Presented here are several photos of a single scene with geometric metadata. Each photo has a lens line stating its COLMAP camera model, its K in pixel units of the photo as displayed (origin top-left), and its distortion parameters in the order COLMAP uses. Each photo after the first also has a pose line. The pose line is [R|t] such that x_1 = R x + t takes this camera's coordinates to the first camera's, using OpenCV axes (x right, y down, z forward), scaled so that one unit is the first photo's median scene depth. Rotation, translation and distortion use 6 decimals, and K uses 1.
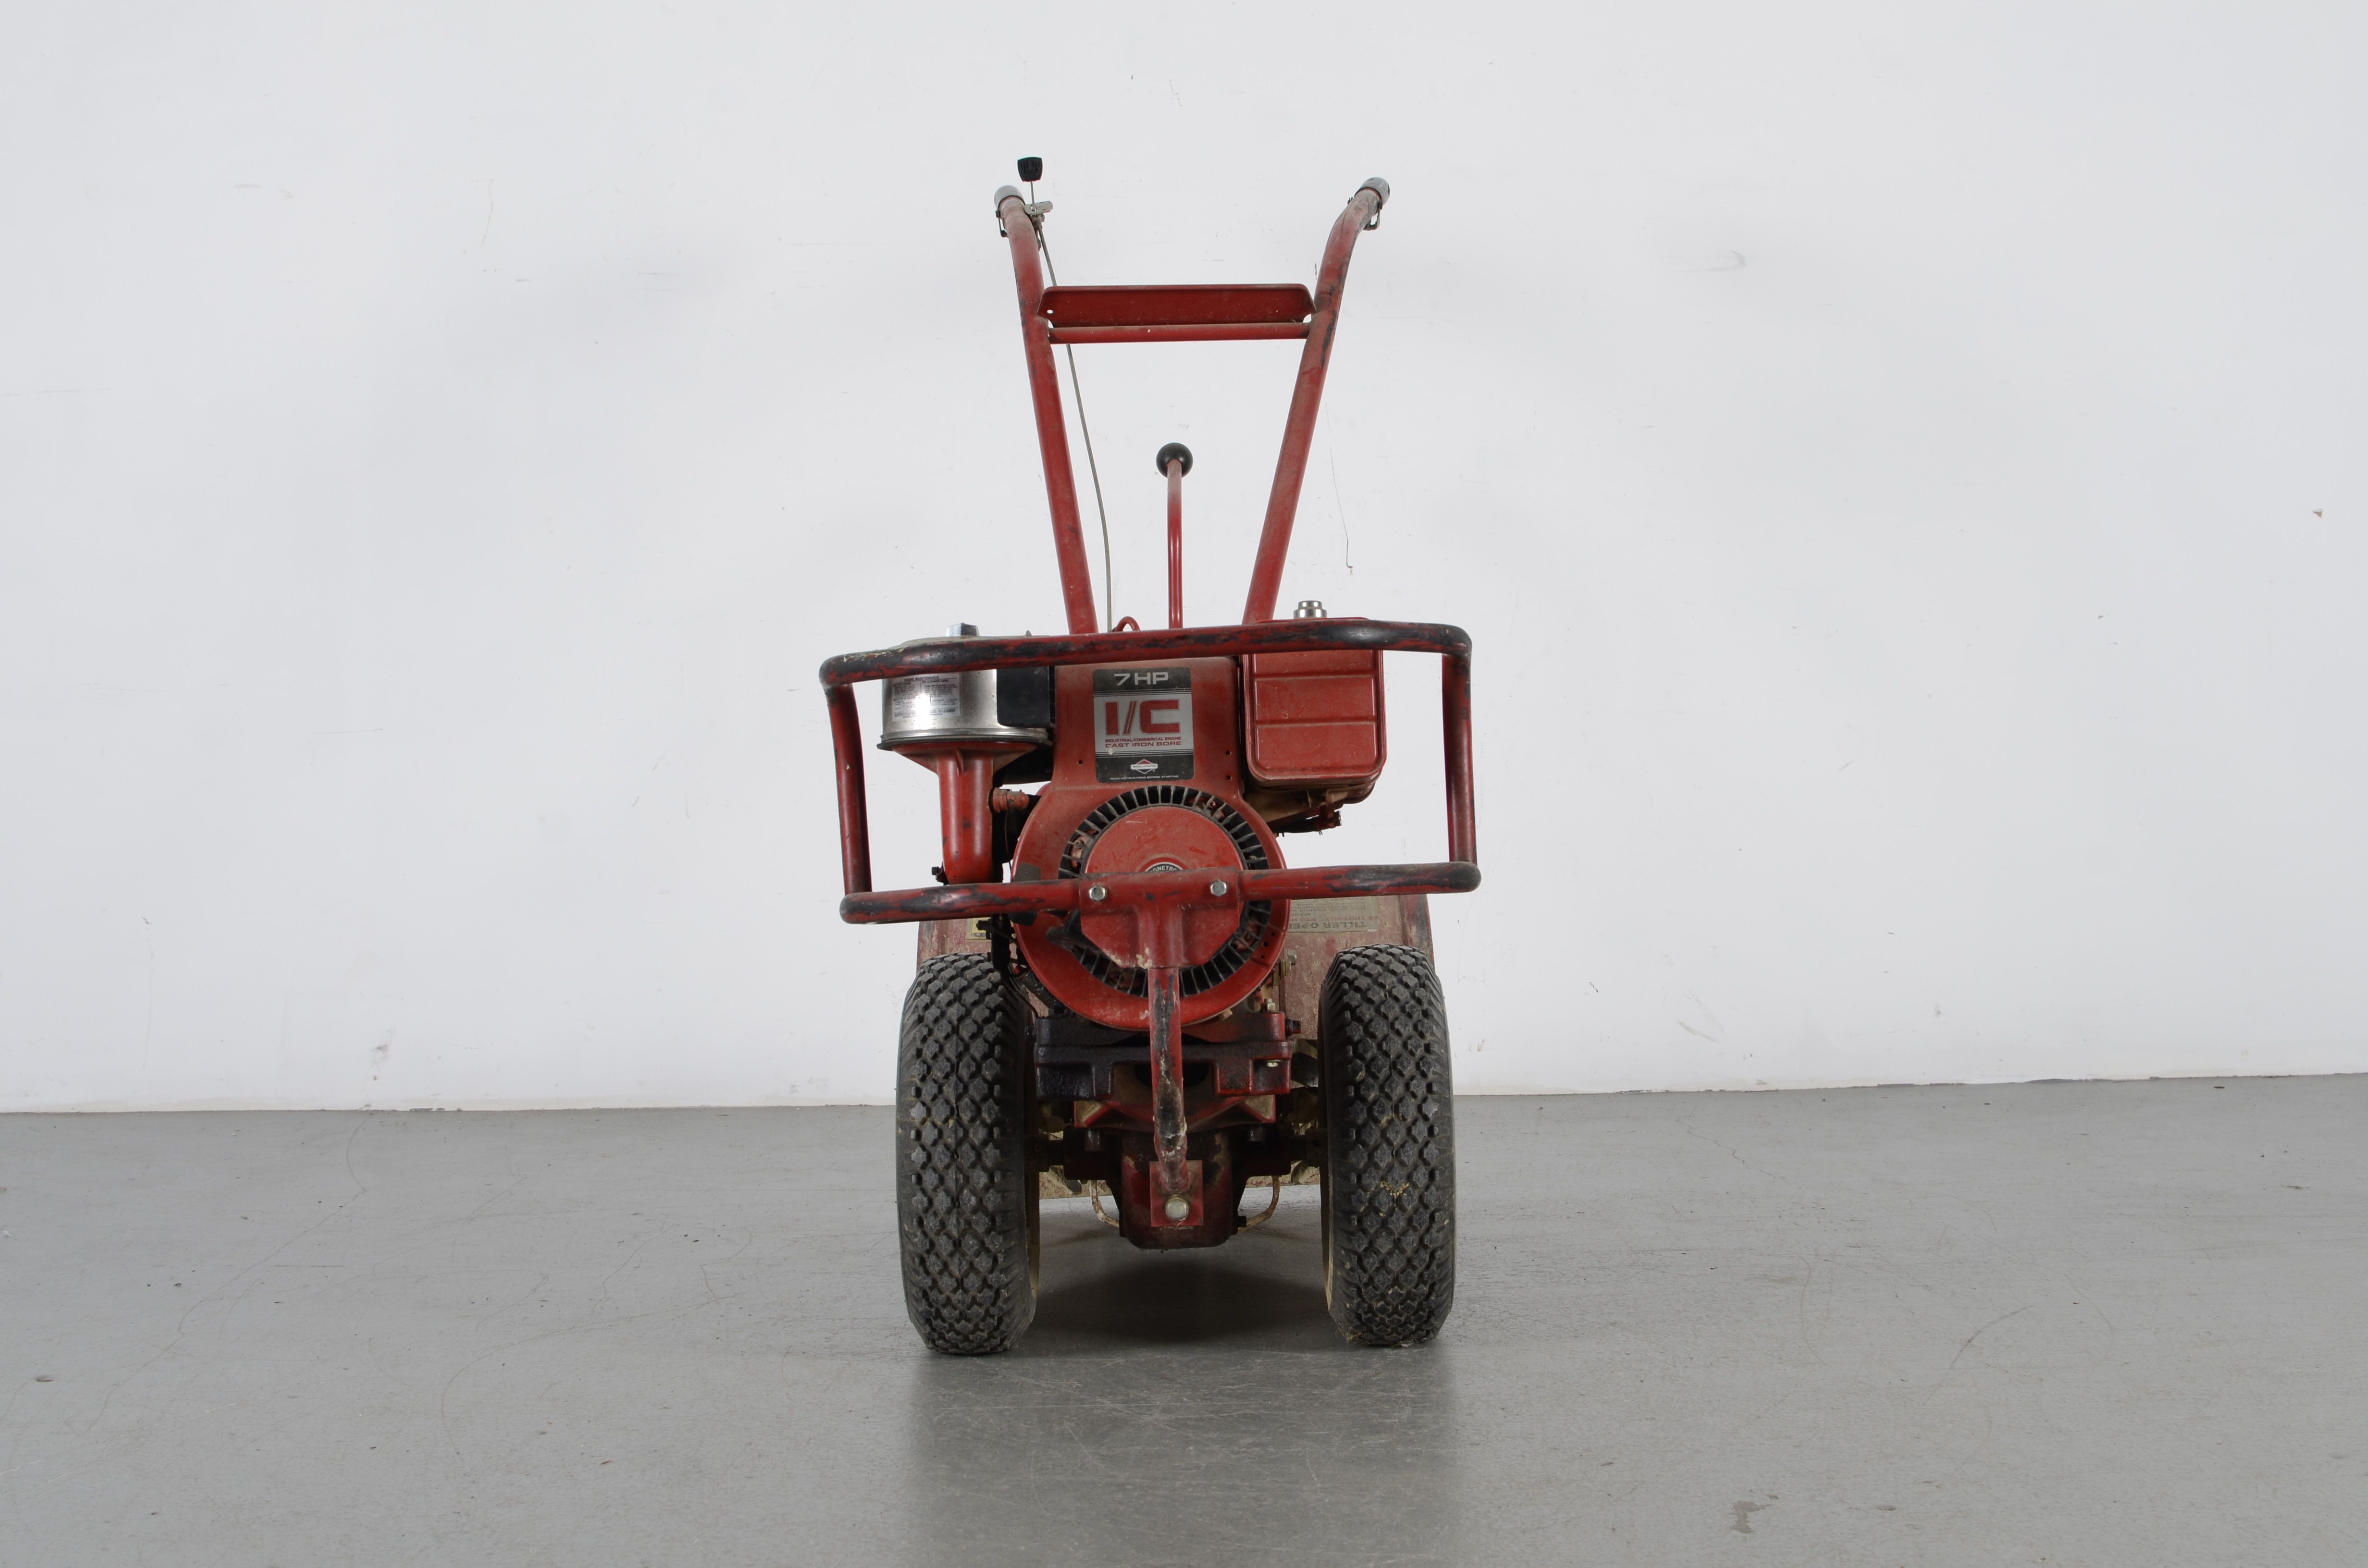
lens RADIAL K [[3556.5, 0, 1192.9], [0, 3556.5, 777.3], [0, 0, 1]] dist [-0.117107, 0.000000]
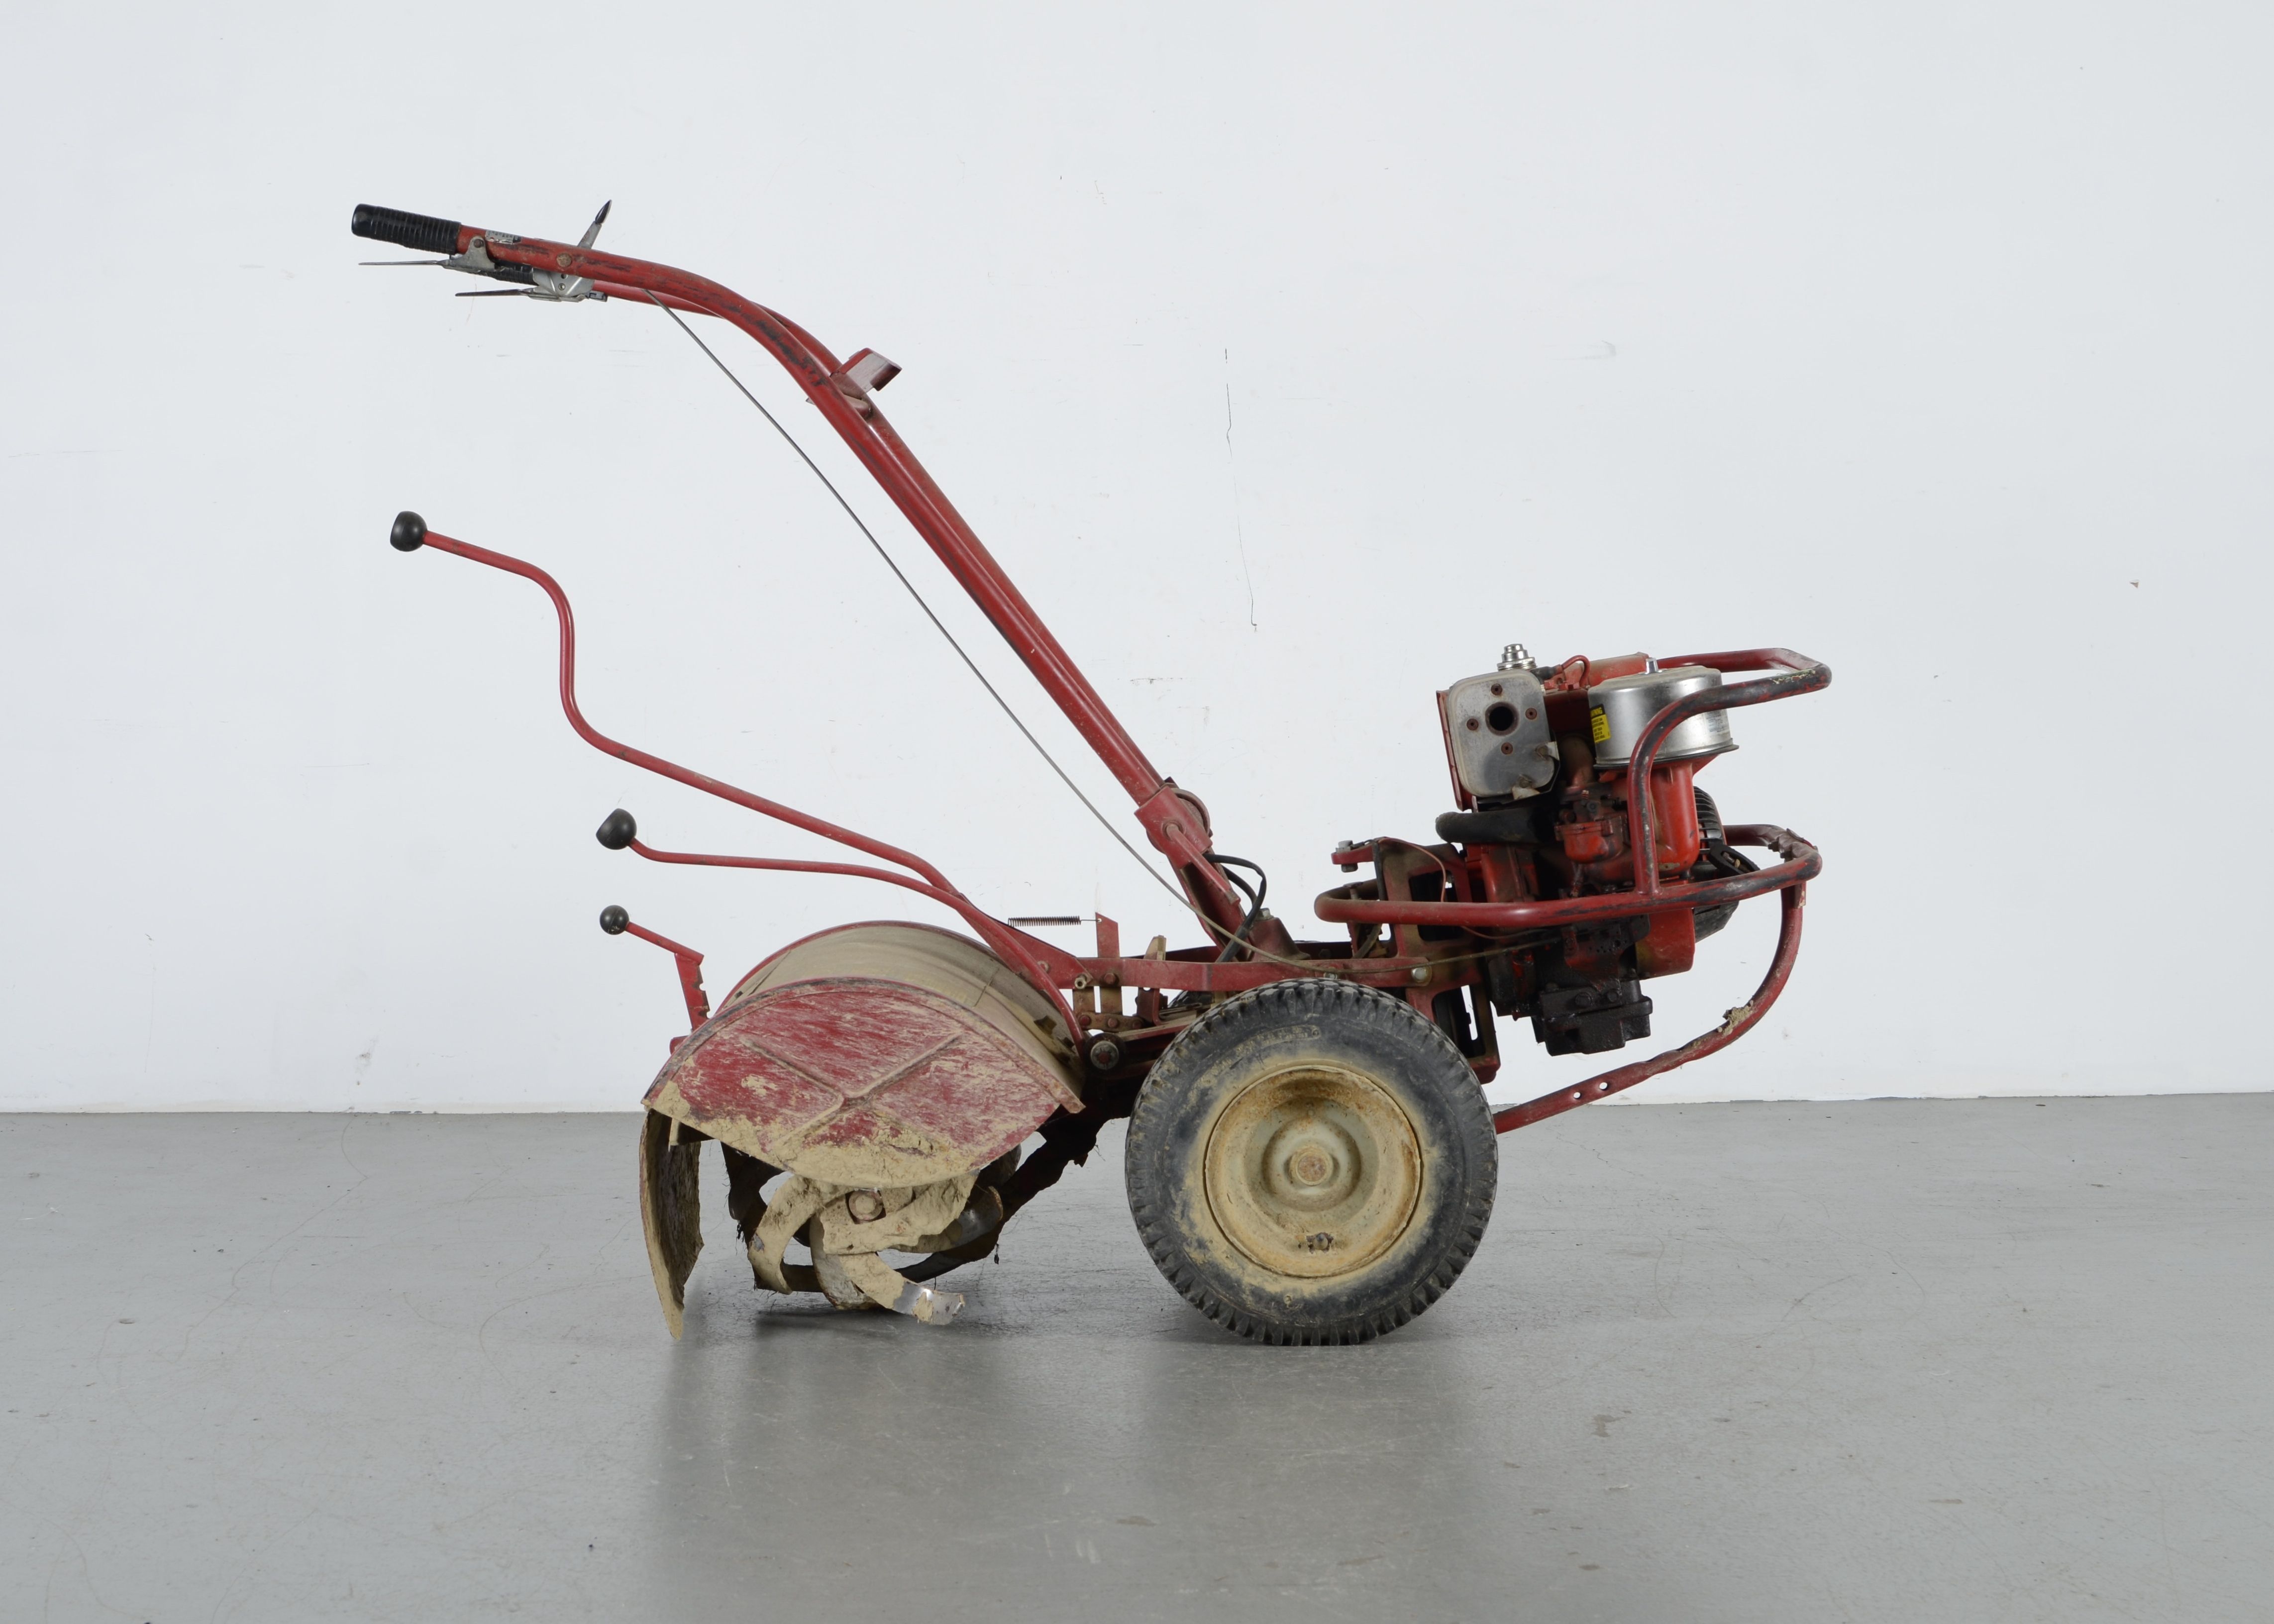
lens RADIAL K [[3681.8, 0, 1081.1], [0, 3681.8, 815.5], [0, 0, 1]] dist [-0.116571, 0.000000]
pose [[0.999914, 0.009353, 0.009187, -0.019330], [-0.009297, 0.999939, -0.006043, 0.007240], [-0.009243, 0.005957, 0.999940, -0.137432]]
